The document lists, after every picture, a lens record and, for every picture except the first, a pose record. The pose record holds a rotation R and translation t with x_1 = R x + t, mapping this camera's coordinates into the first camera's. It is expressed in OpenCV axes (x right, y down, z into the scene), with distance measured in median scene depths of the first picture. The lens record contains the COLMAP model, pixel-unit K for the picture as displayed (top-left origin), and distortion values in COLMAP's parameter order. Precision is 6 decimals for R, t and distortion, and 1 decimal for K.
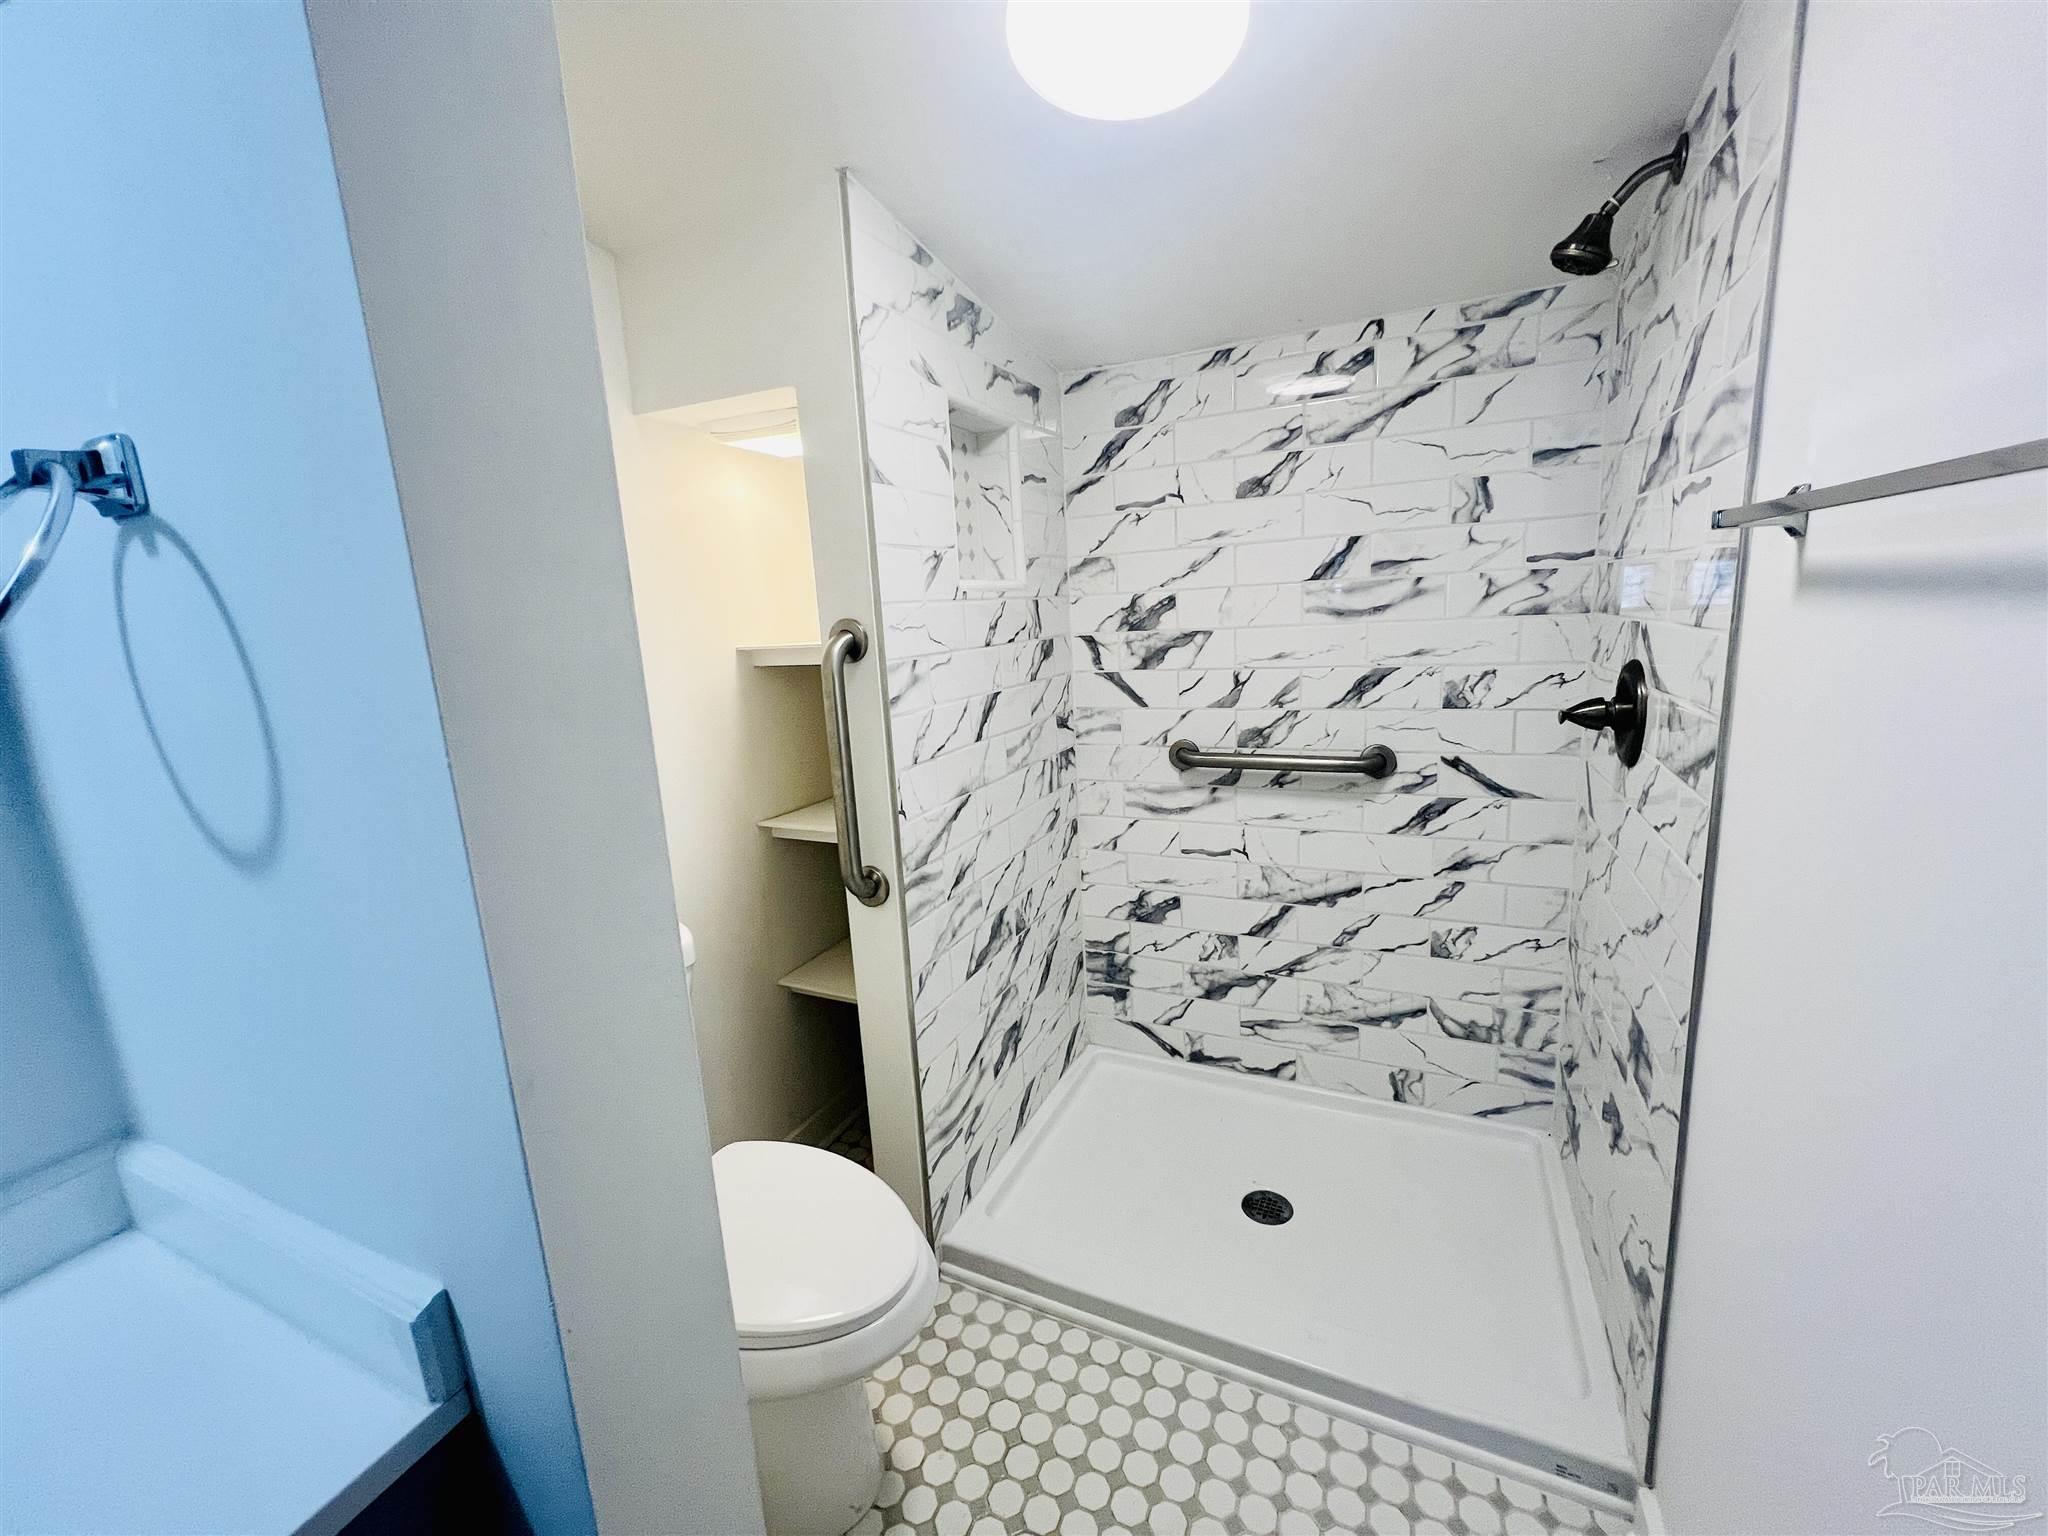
lens RADIAL K [[821.2, 0, 1020.3], [0, 821.2, 763.7], [0, 0, 1]] dist [-0.002515, 0.000615]
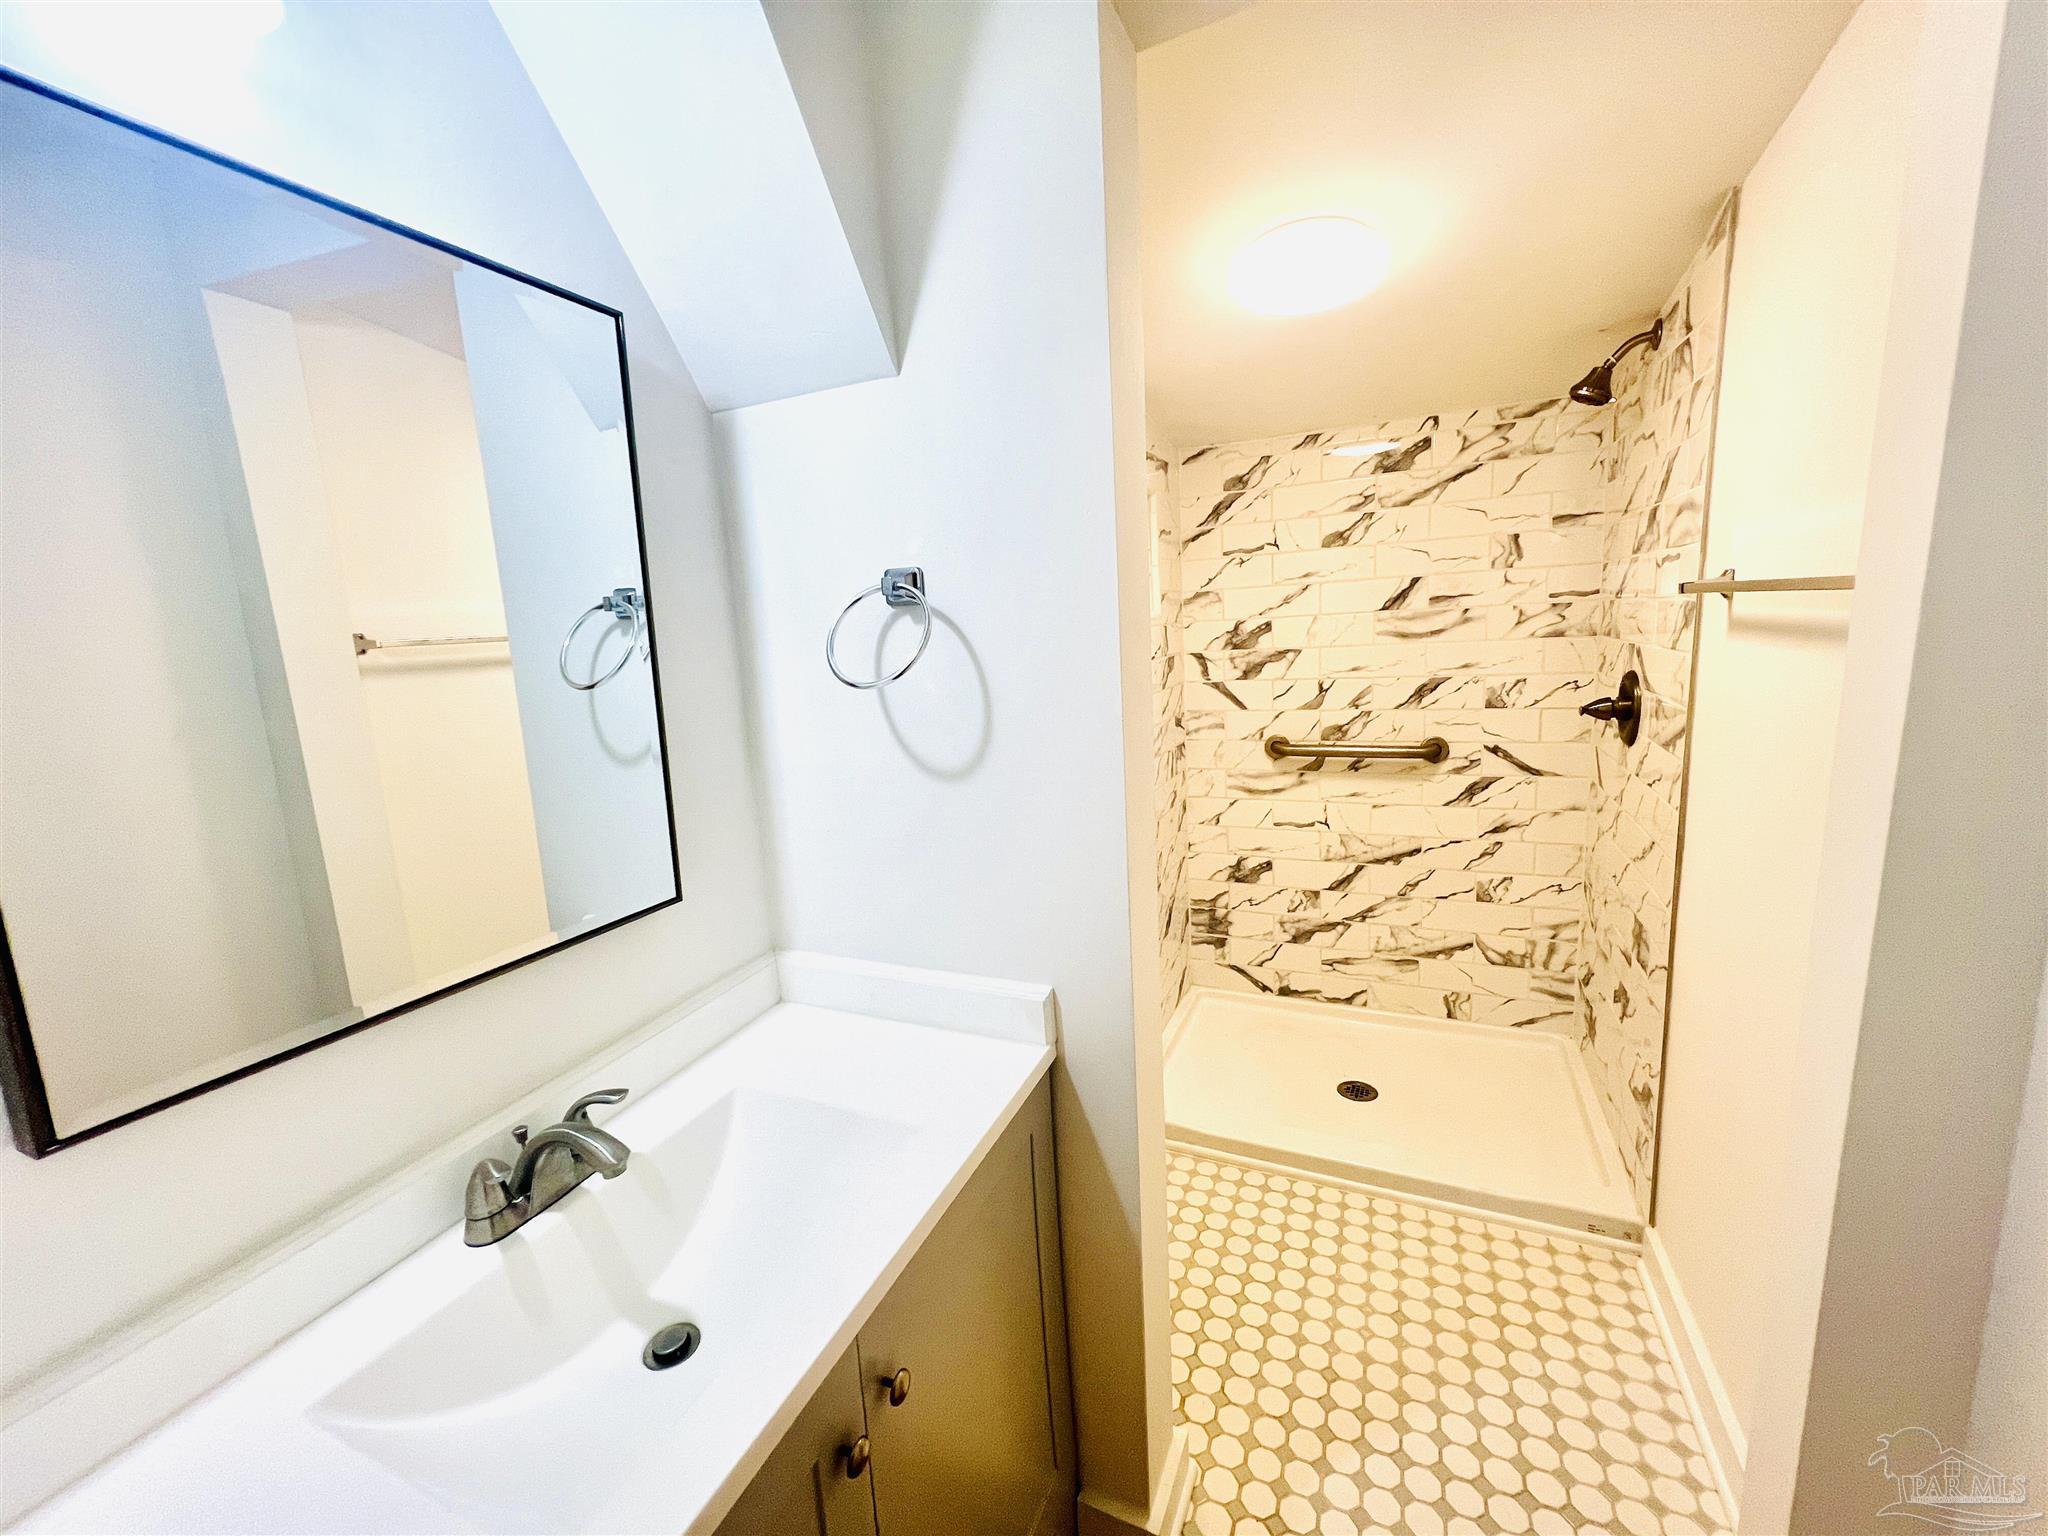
lens RADIAL K [[821.2, 0, 1022.7], [0, 821.2, 762.7], [0, 0, 1]] dist [-0.002515, 0.000615]
pose [[0.999944, -0.005327, 0.009190, -0.238616], [0.005473, 0.999857, -0.015983, 0.036799], [-0.009104, 0.016032, 0.999830, -0.304947]]
